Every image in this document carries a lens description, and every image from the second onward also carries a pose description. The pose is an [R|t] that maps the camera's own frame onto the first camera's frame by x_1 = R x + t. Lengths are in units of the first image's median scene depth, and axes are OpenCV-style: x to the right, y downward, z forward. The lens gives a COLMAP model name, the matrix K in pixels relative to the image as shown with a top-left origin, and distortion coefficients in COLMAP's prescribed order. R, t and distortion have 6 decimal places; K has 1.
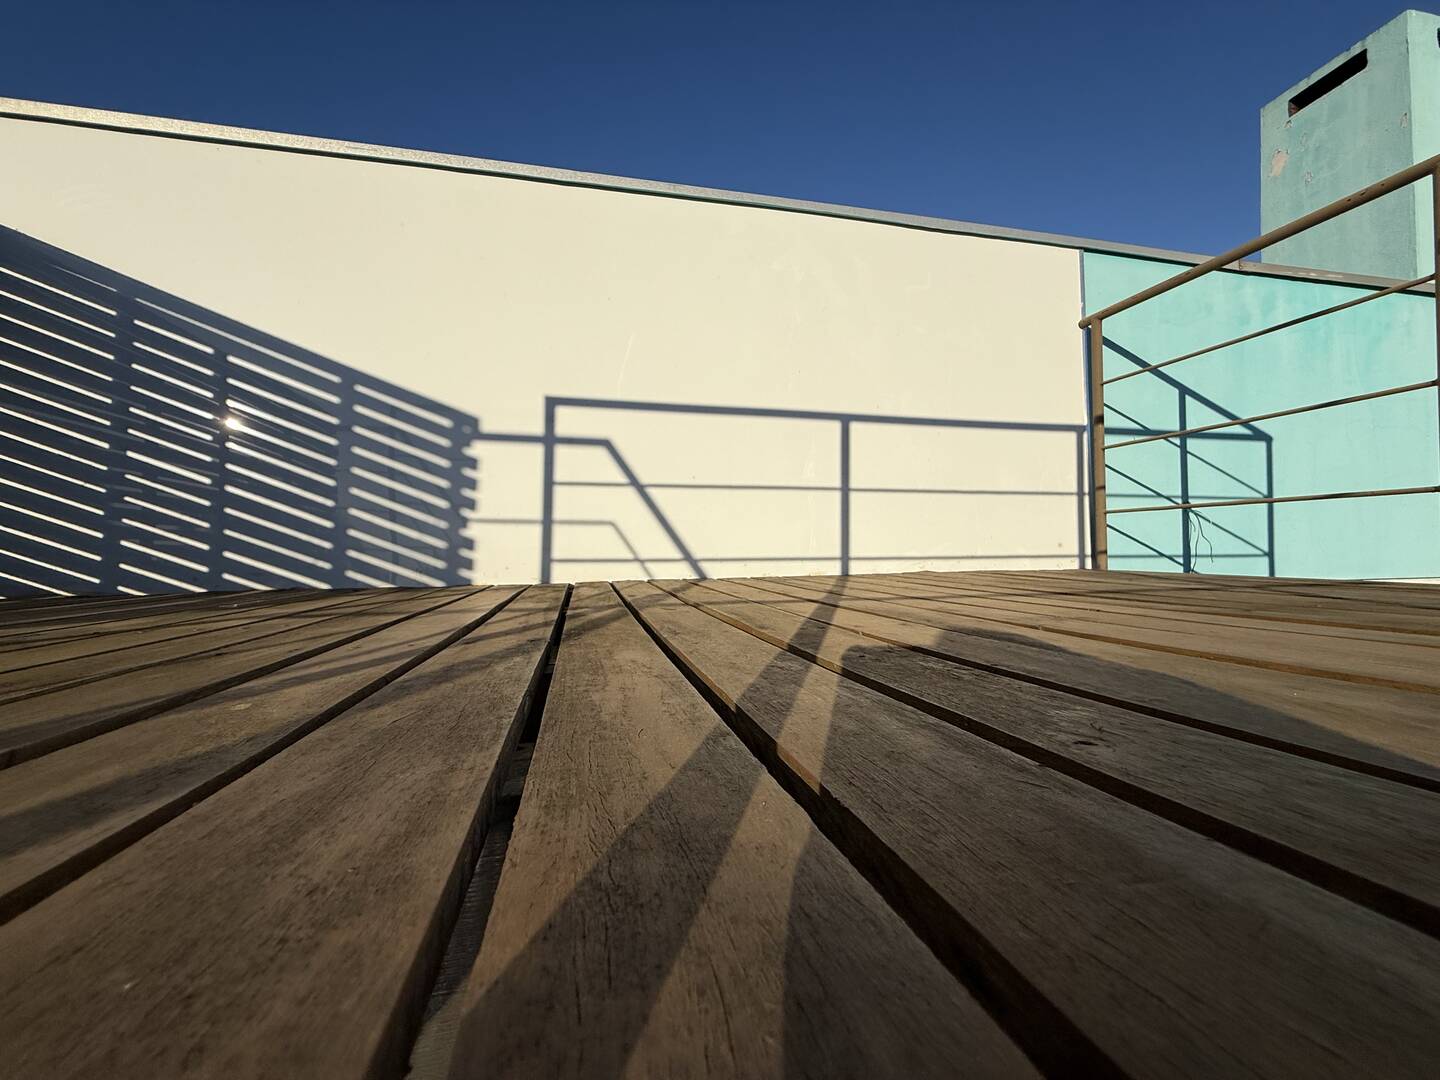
lens RADIAL K [[574.0, 0, 715.9], [0, 574.0, 539.8], [0, 0, 1]] dist [-0.001536, 0.000513]
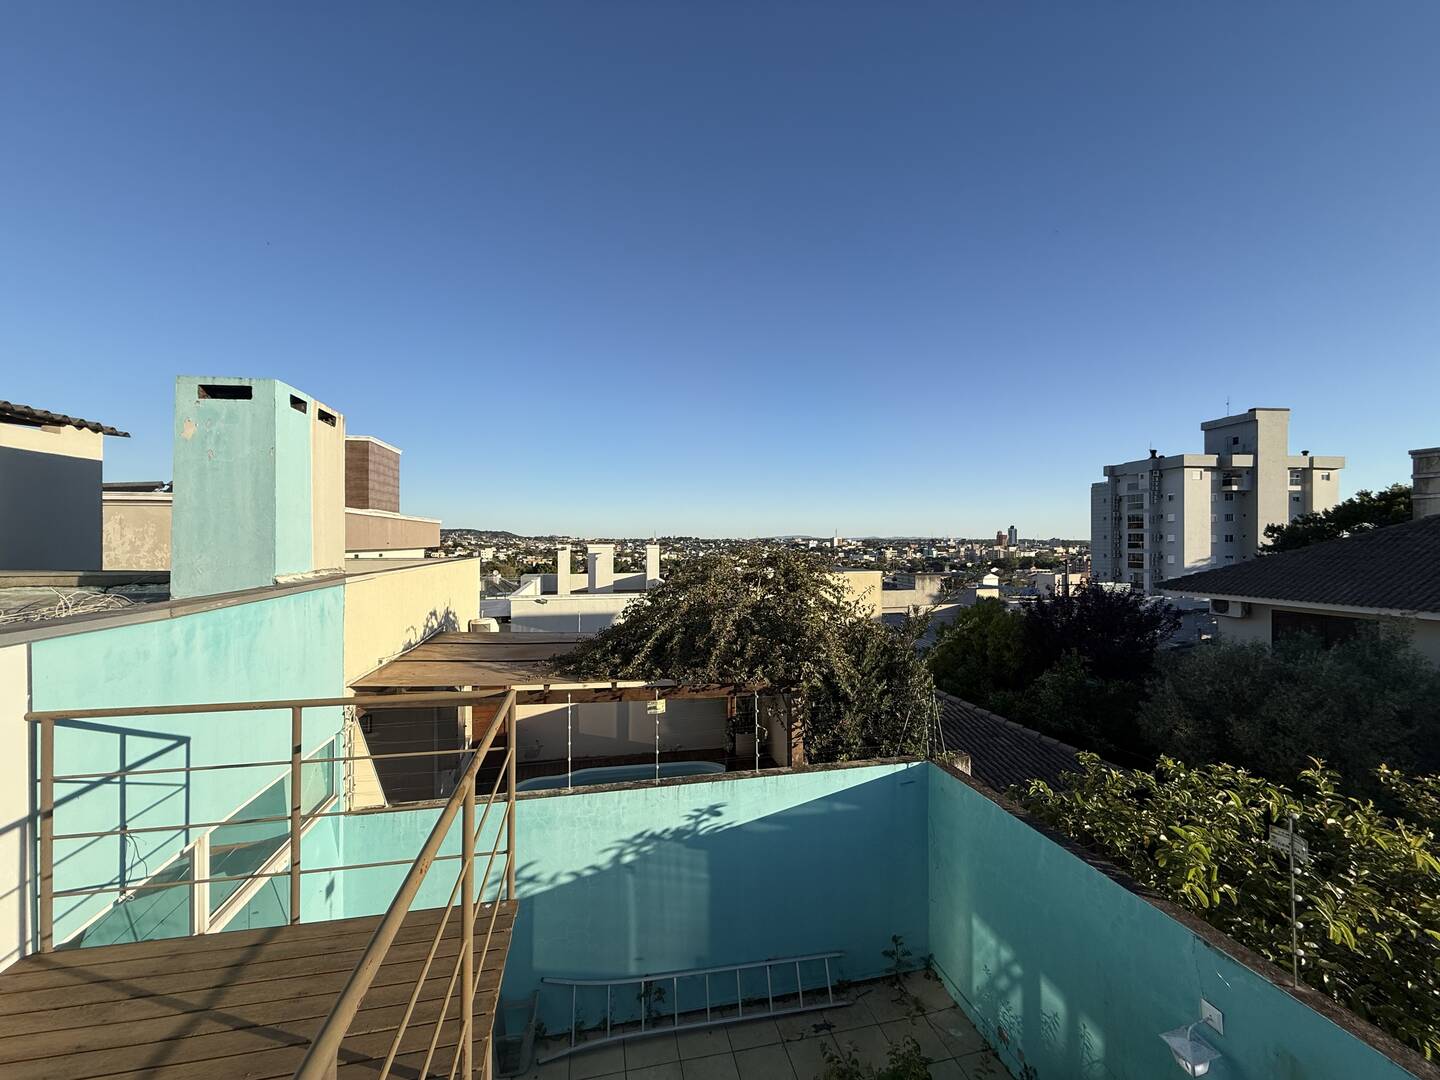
lens RADIAL K [[574.0, 0, 711.6], [0, 574.0, 545.8], [0, 0, 1]] dist [-0.001536, 0.000513]
pose [[0.019778, 0.014406, 0.999701, -0.576620], [-0.015158, 0.999786, -0.014107, -1.039978], [-0.999689, -0.014874, 0.019992, -0.387994]]
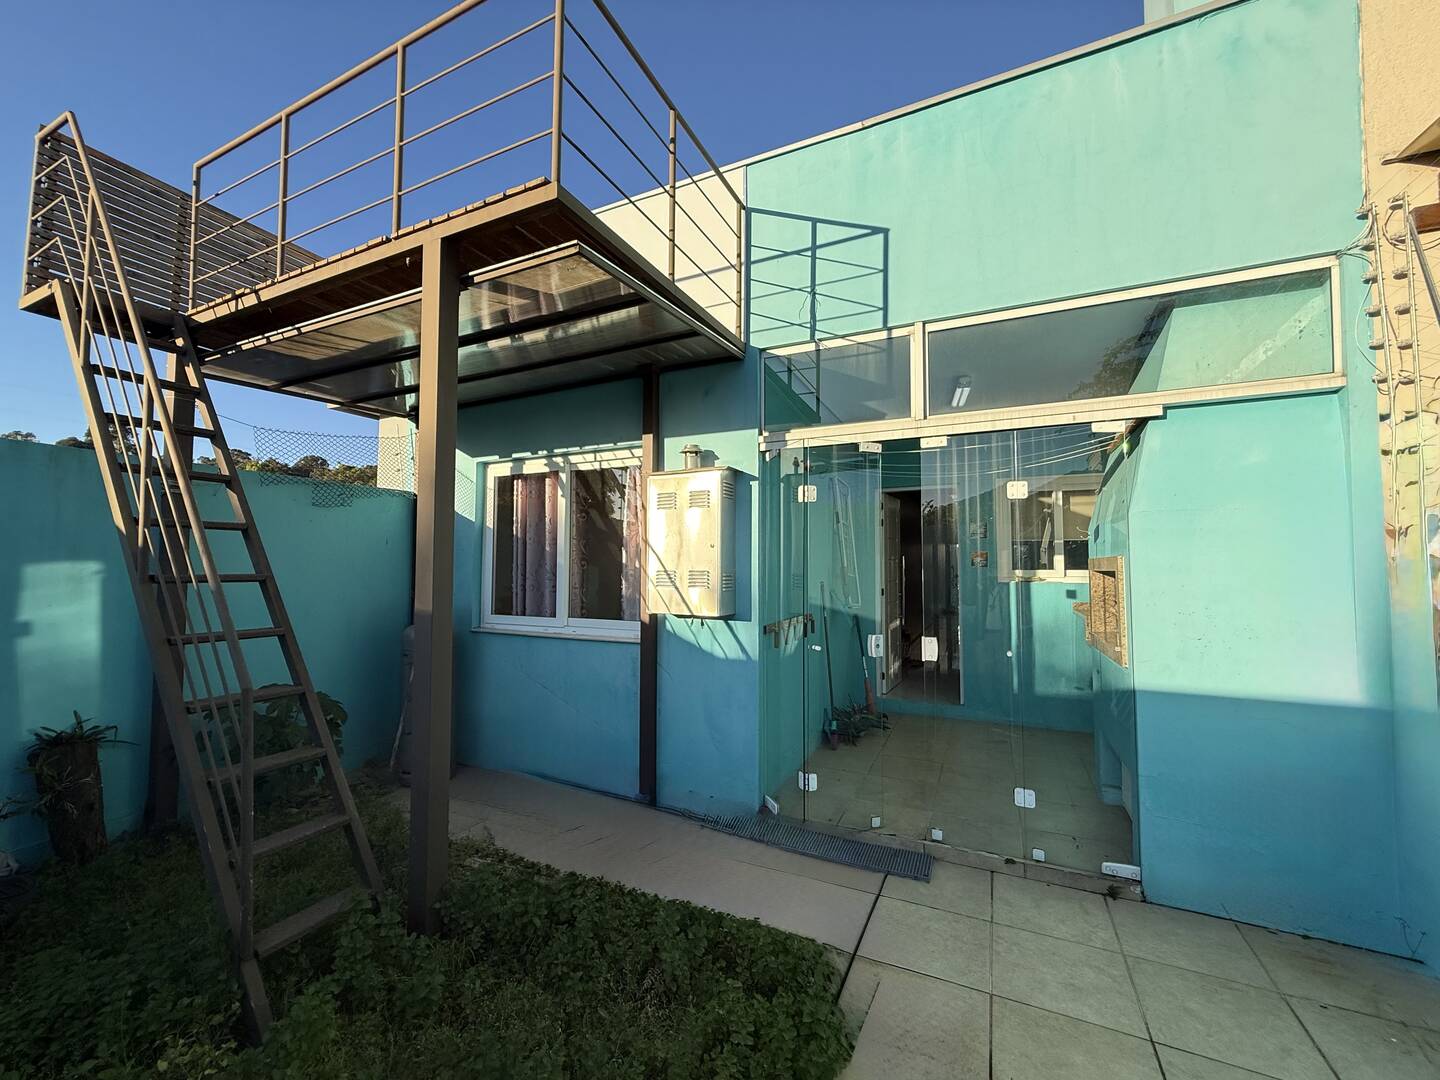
lens RADIAL K [[574.0, 0, 719.8], [0, 574.0, 539.1], [0, 0, 1]] dist [-0.001536, 0.000513]
pose [[0.779428, -0.019352, -0.626193, 2.550505], [-0.002646, 0.999412, -0.034179, 1.094875], [0.626486, 0.028297, 0.778919, -0.628927]]
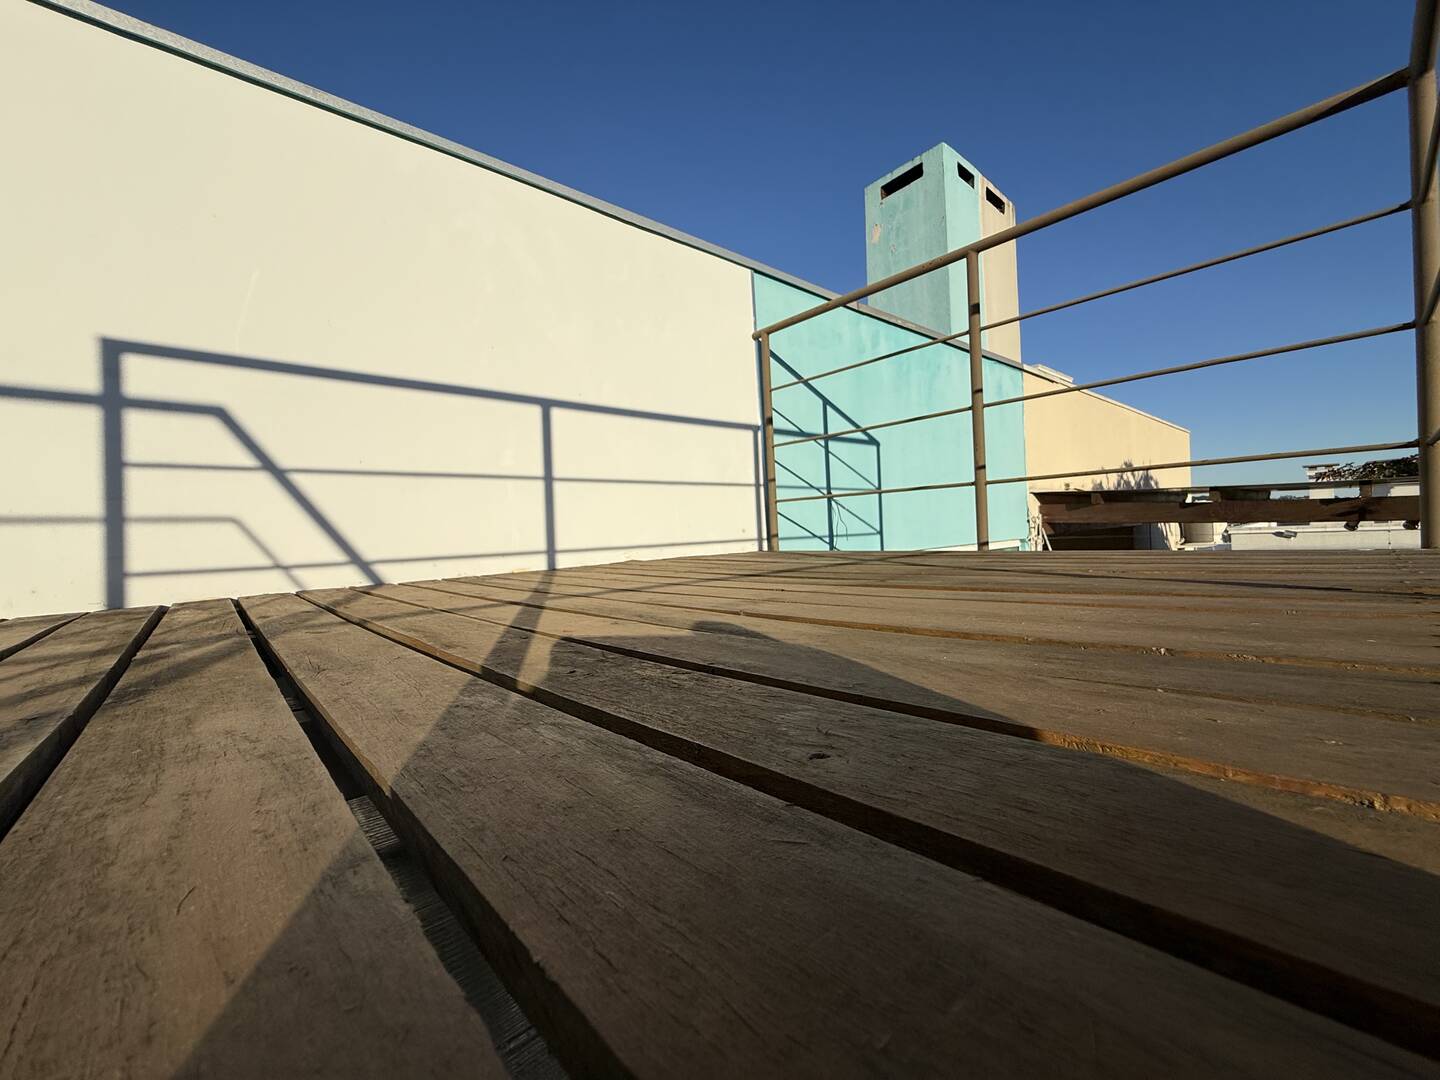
lens RADIAL K [[574.0, 0, 709.0], [0, 574.0, 537.8], [0, 0, 1]] dist [-0.001536, 0.000513]
pose [[0.882279, -0.035904, 0.469356, 0.013650], [0.029690, 0.999346, 0.020636, -0.002842], [-0.469790, -0.004272, 0.882768, 0.051023]]
